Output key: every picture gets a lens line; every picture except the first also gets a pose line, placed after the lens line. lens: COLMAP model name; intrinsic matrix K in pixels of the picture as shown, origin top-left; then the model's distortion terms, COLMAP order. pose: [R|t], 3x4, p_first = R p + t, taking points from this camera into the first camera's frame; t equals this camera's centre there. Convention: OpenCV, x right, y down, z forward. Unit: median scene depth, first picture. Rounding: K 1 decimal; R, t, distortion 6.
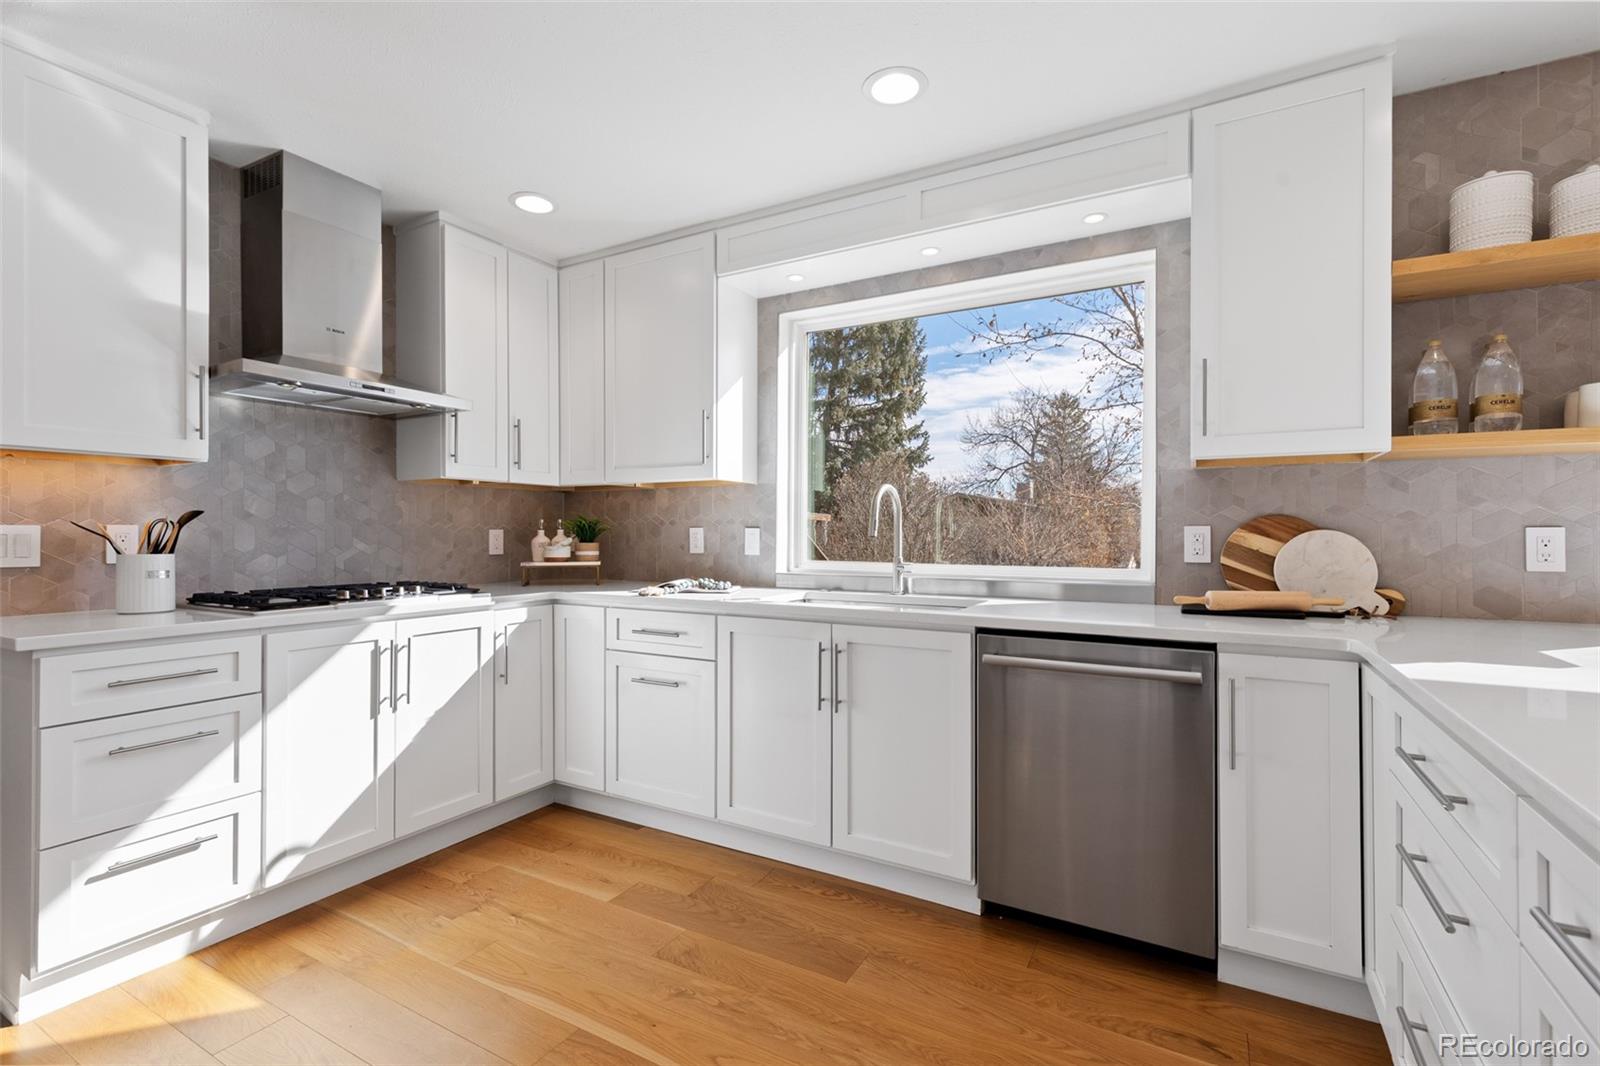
lens RADIAL K [[733.7, 0, 794.5], [0, 733.7, 530.7], [0, 0, 1]] dist [0.009934, 0.000058]
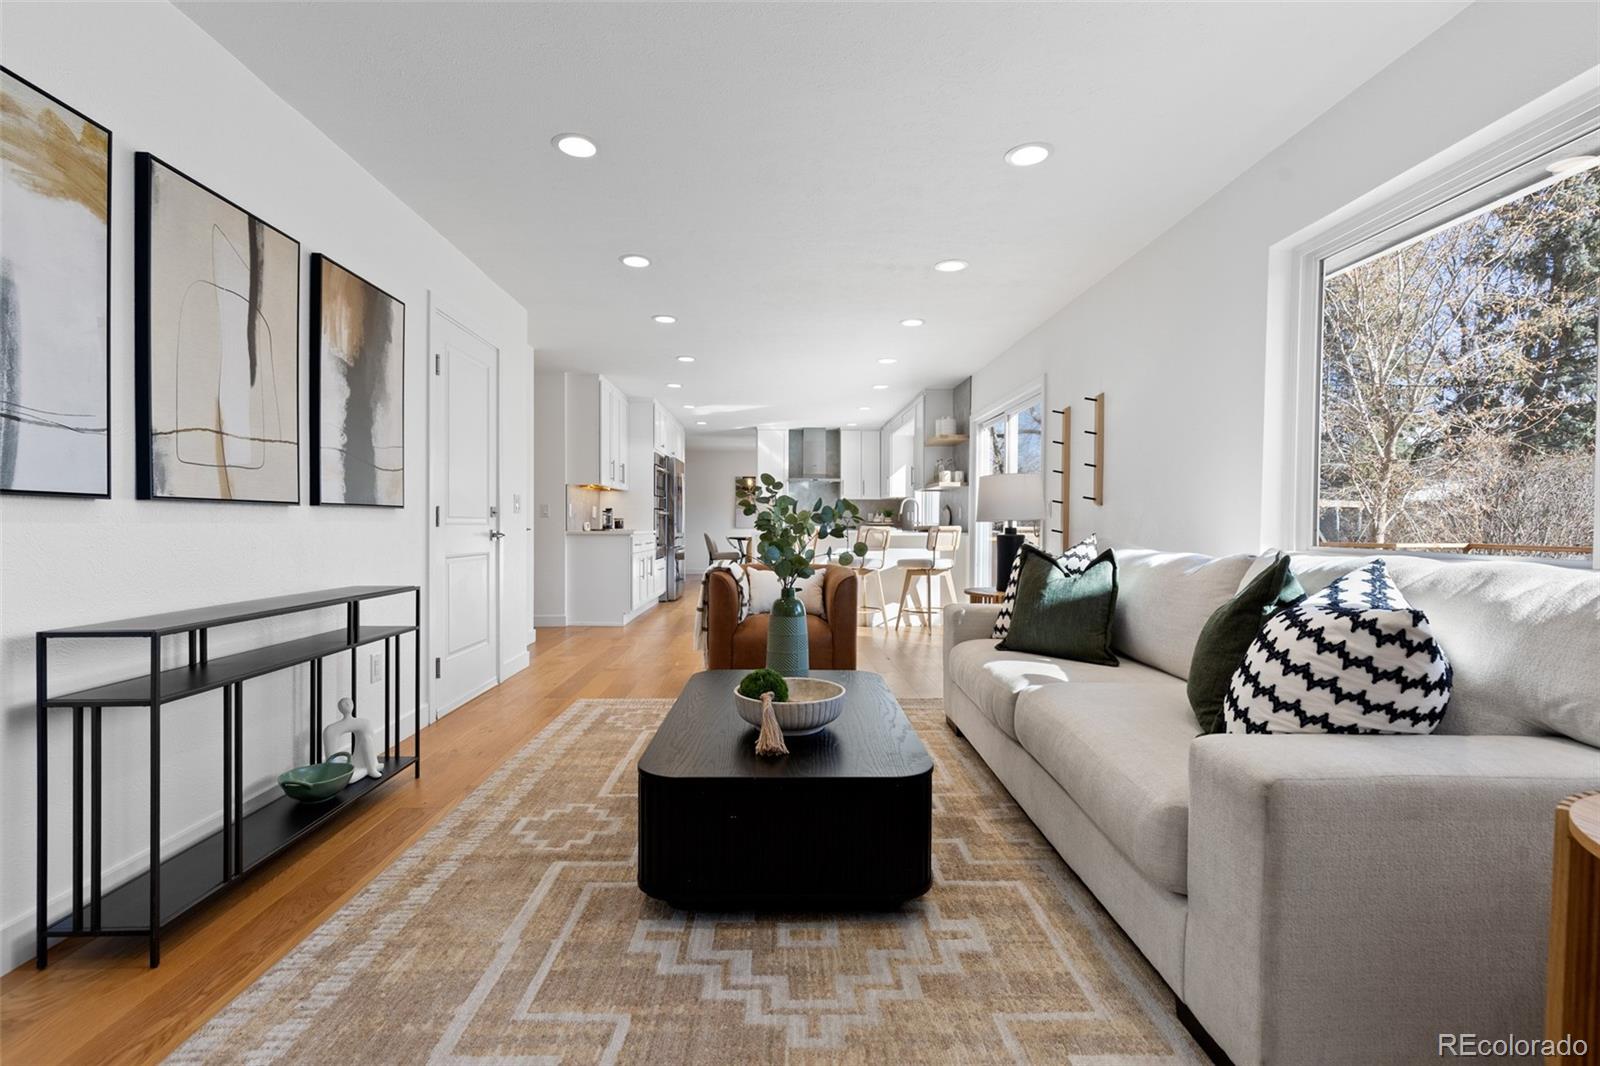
lens RADIAL K [[733.7, 0, 799.6], [0, 733.7, 530.4], [0, 0, 1]] dist [0.009934, 0.000058]
pose [[0.519275, 0.005591, -0.854589, 2.923280], [0.000161, 0.999978, 0.006640, 0.069732], [0.854607, -0.003586, 0.519263, -1.241734]]
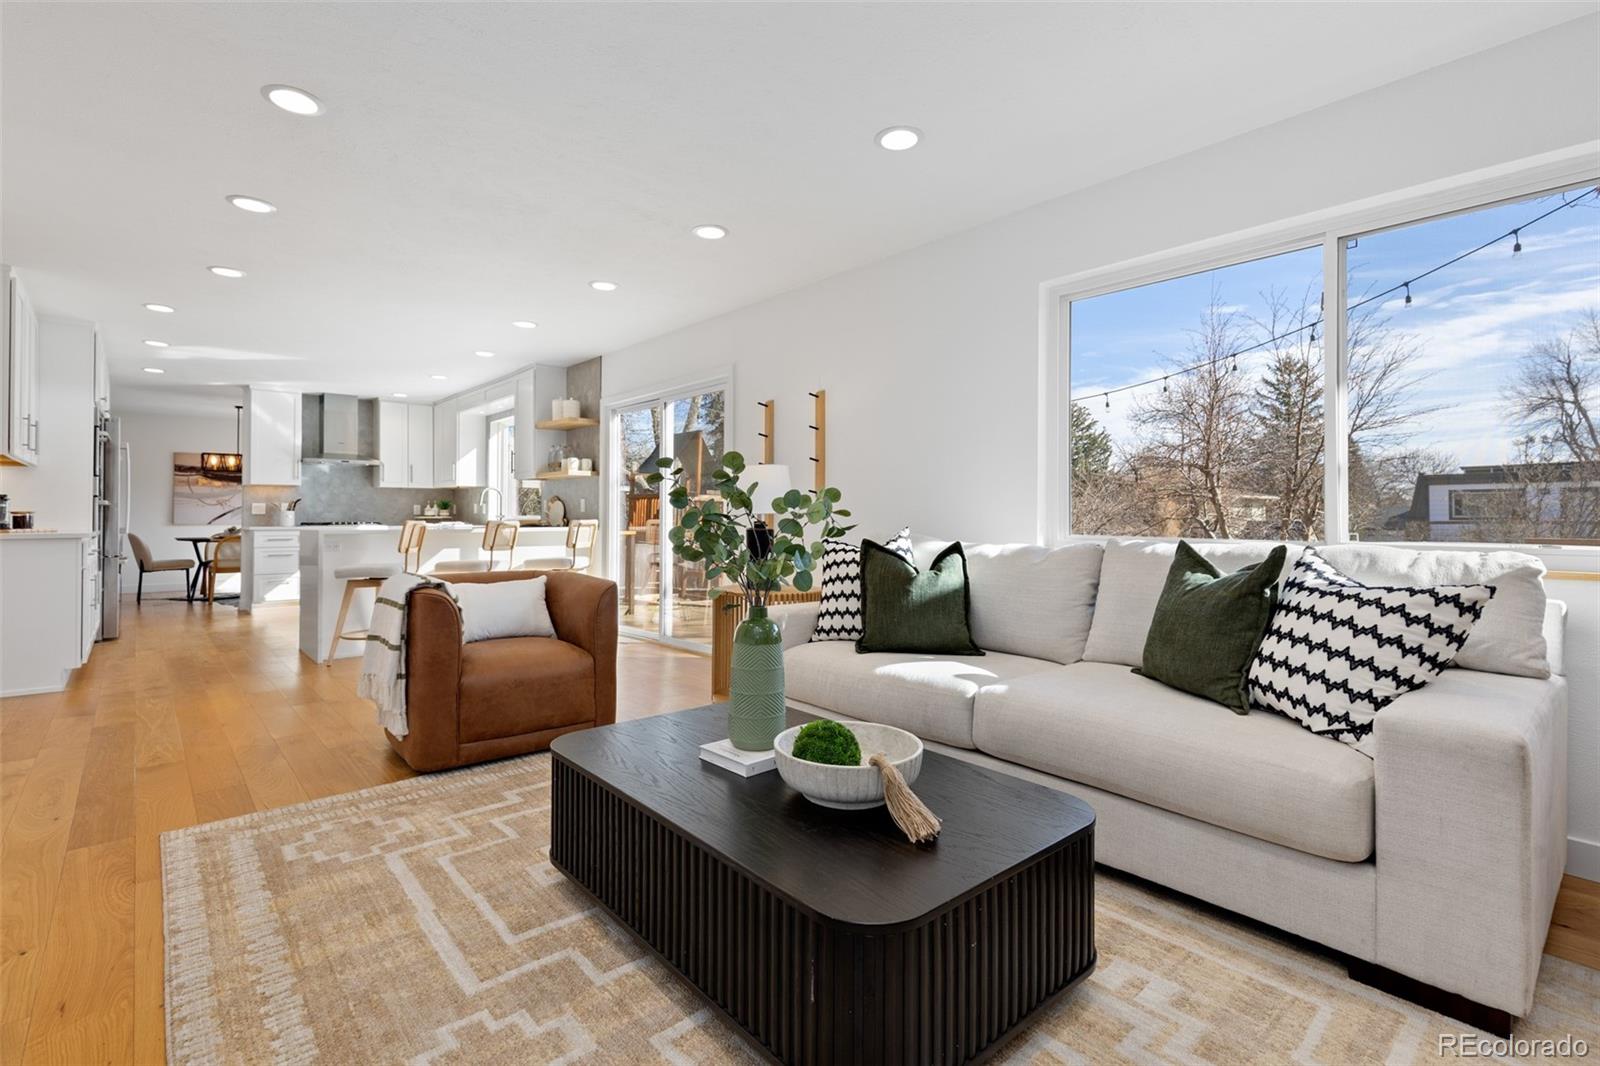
lens RADIAL K [[733.7, 0, 789.1], [0, 733.7, 508.0], [0, 0, 1]] dist [0.009934, 0.000058]
pose [[0.946549, -0.009507, -0.322418, 2.314561], [0.006509, 0.999925, -0.010375, 0.061910], [0.322493, 0.007722, 0.946540, -1.444757]]
